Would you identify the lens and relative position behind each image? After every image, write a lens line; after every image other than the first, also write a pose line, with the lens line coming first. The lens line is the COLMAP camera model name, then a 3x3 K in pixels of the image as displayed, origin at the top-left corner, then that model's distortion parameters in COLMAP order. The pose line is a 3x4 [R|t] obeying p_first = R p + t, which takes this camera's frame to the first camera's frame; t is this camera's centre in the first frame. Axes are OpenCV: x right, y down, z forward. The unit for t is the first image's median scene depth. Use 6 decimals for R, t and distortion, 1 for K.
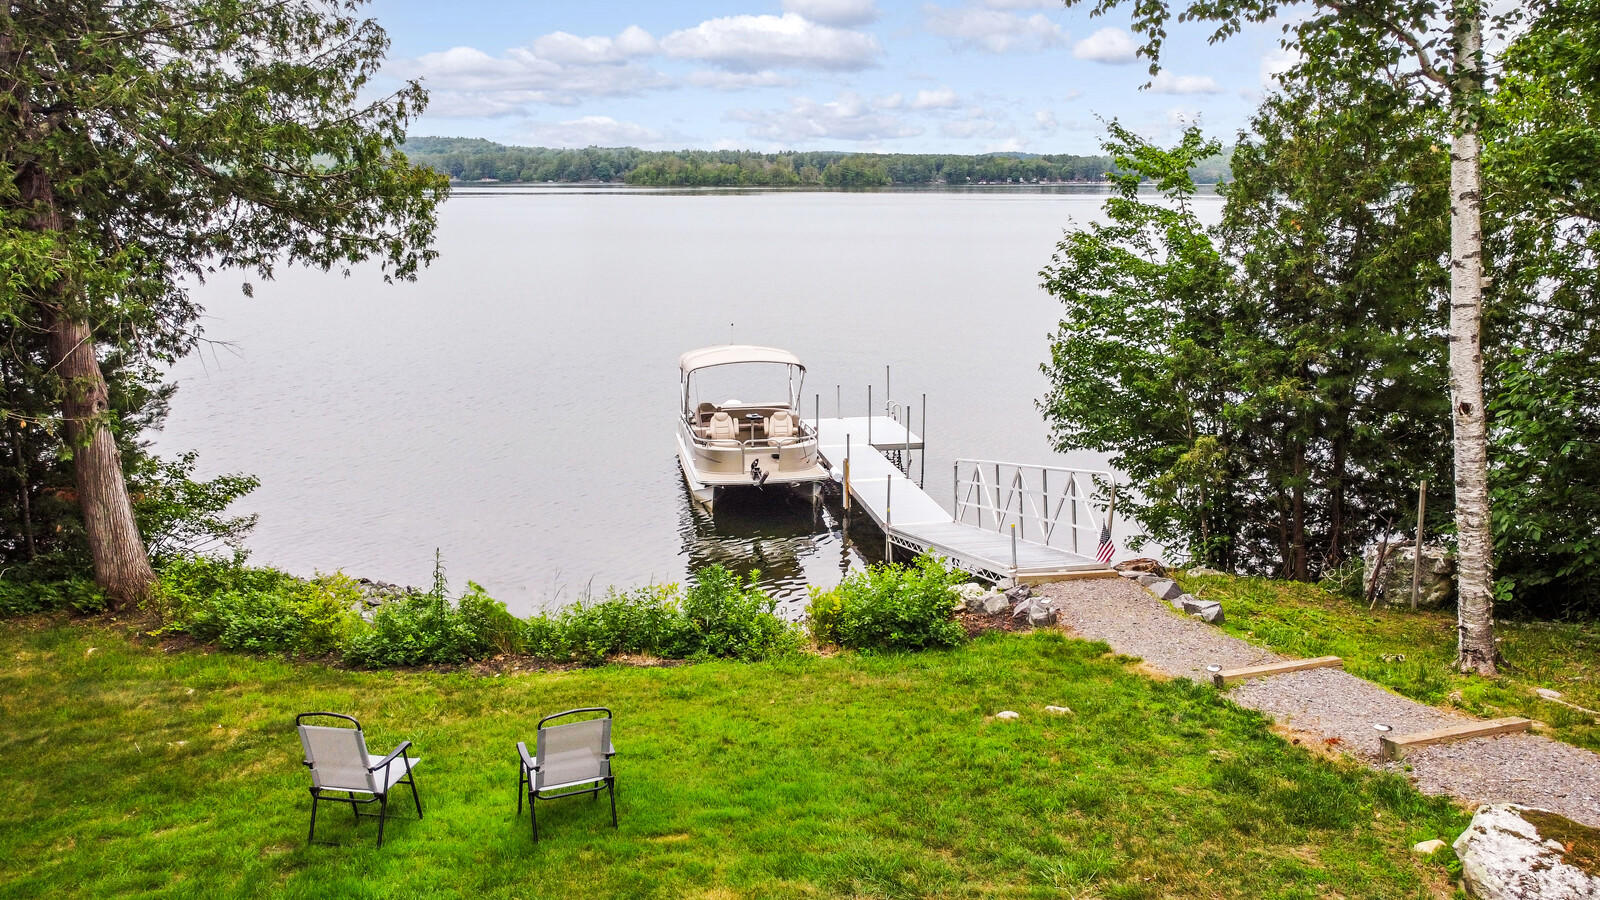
lens RADIAL K [[1201.6, 0, 805.6], [0, 1201.6, 448.3], [0, 0, 1]] dist [0.002094, -0.001222]
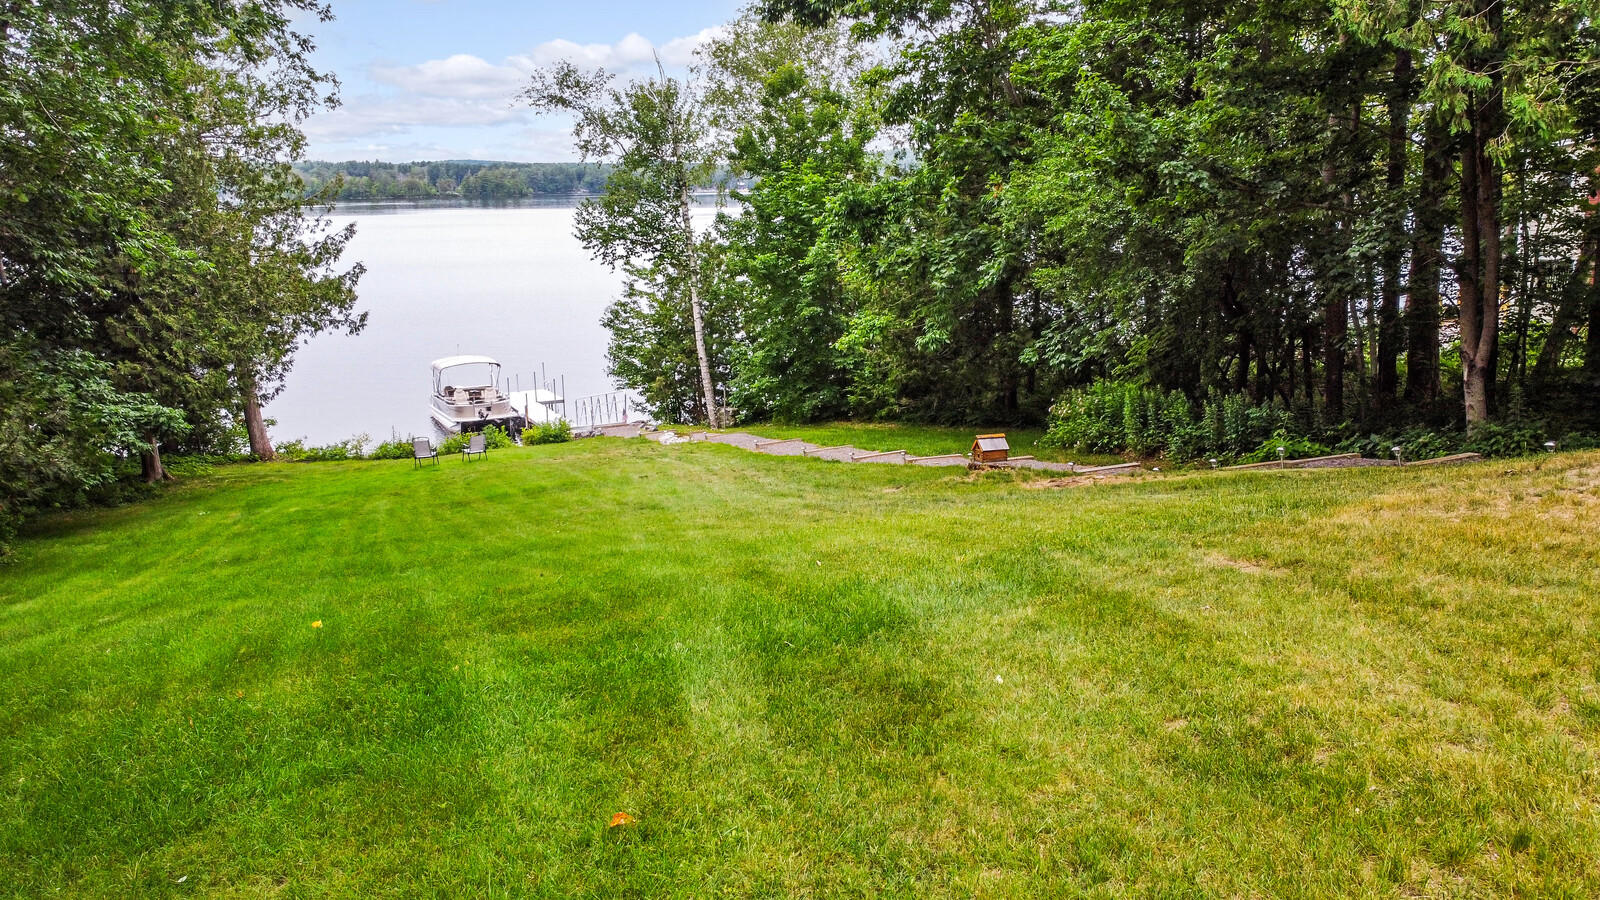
lens RADIAL K [[1201.6, 0, 805.6], [0, 1201.6, 448.3], [0, 0, 1]] dist [0.002094, -0.001222]
pose [[0.958739, -0.072067, 0.275001, -0.073982], [0.073539, 0.997280, 0.004967, 0.099625], [-0.274611, 0.015462, 0.961431, -1.062787]]
